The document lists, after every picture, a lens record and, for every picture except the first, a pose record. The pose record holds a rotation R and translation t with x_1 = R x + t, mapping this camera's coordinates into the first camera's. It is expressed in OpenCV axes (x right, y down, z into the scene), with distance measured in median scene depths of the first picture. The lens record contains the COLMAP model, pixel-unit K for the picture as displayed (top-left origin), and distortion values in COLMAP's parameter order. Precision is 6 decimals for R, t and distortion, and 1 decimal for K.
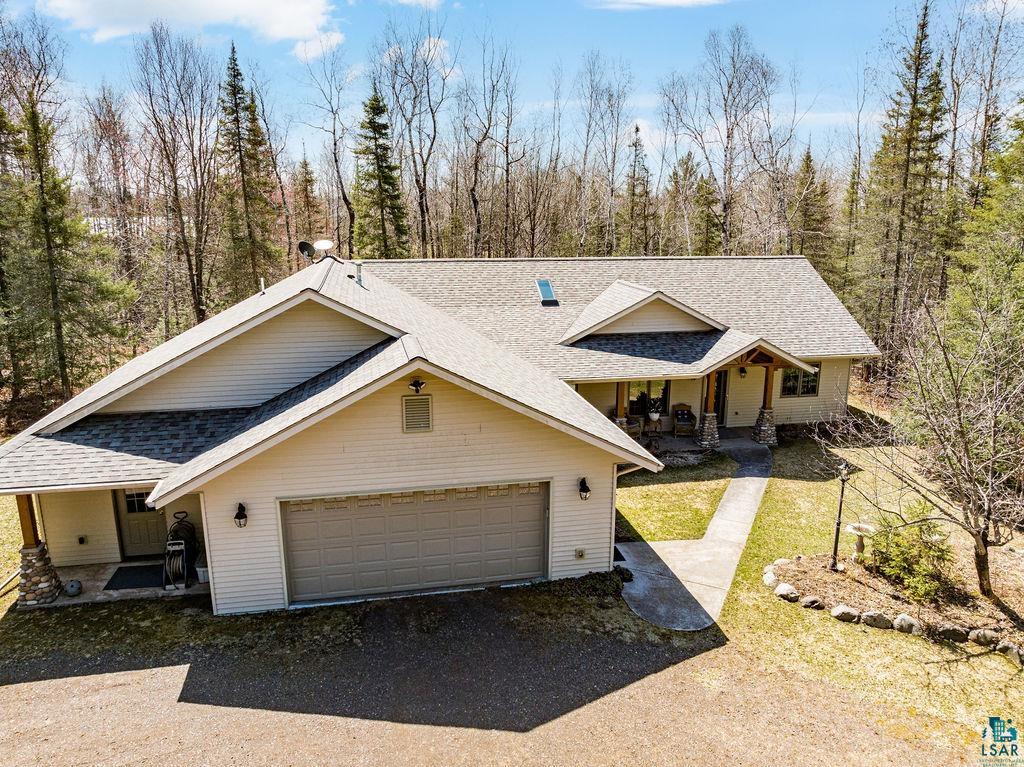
lens RADIAL K [[710.9, 0, 514.8], [0, 710.9, 382.5], [0, 0, 1]] dist [-0.040775, 0.006112]
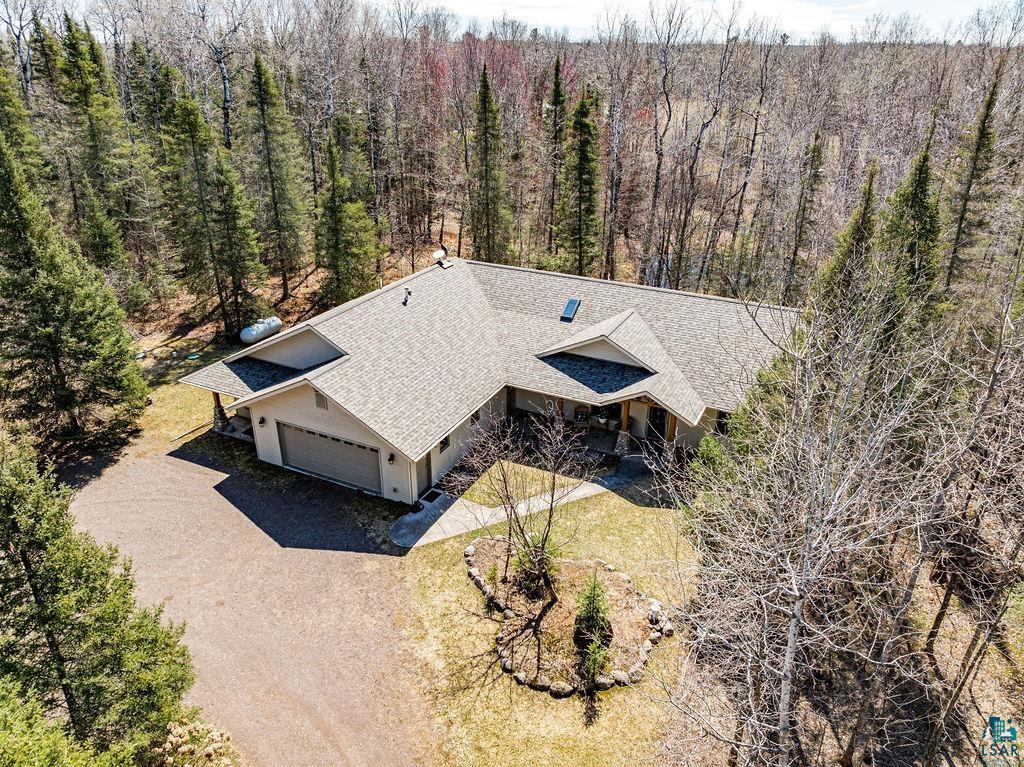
lens RADIAL K [[710.9, 0, 514.8], [0, 710.9, 382.5], [0, 0, 1]] dist [-0.040775, 0.006112]
pose [[0.792561, 0.261333, -0.550956, 1.361467], [-0.149578, 0.959226, 0.239815, -0.553657], [0.591163, -0.107657, 0.799335, -0.302106]]
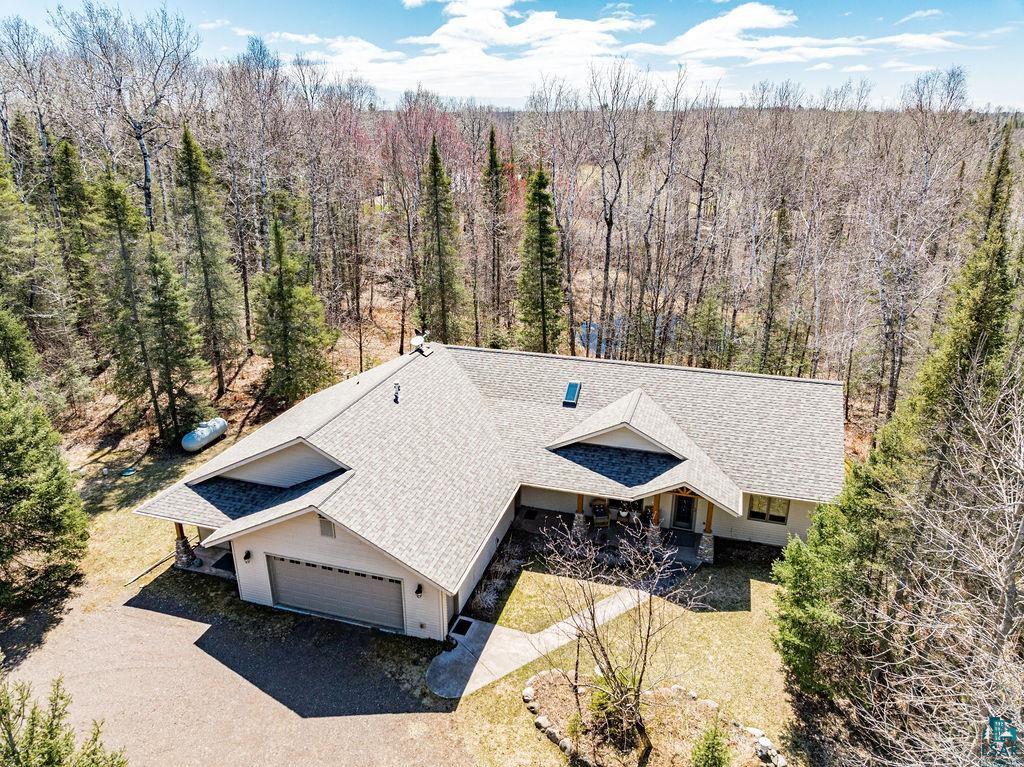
lens RADIAL K [[710.9, 0, 514.8], [0, 710.9, 382.5], [0, 0, 1]] dist [-0.040775, 0.006112]
pose [[0.879857, 0.159777, -0.447575, 0.941594], [-0.107818, 0.984343, 0.139441, -0.567868], [0.462847, -0.074432, 0.883308, -0.289083]]
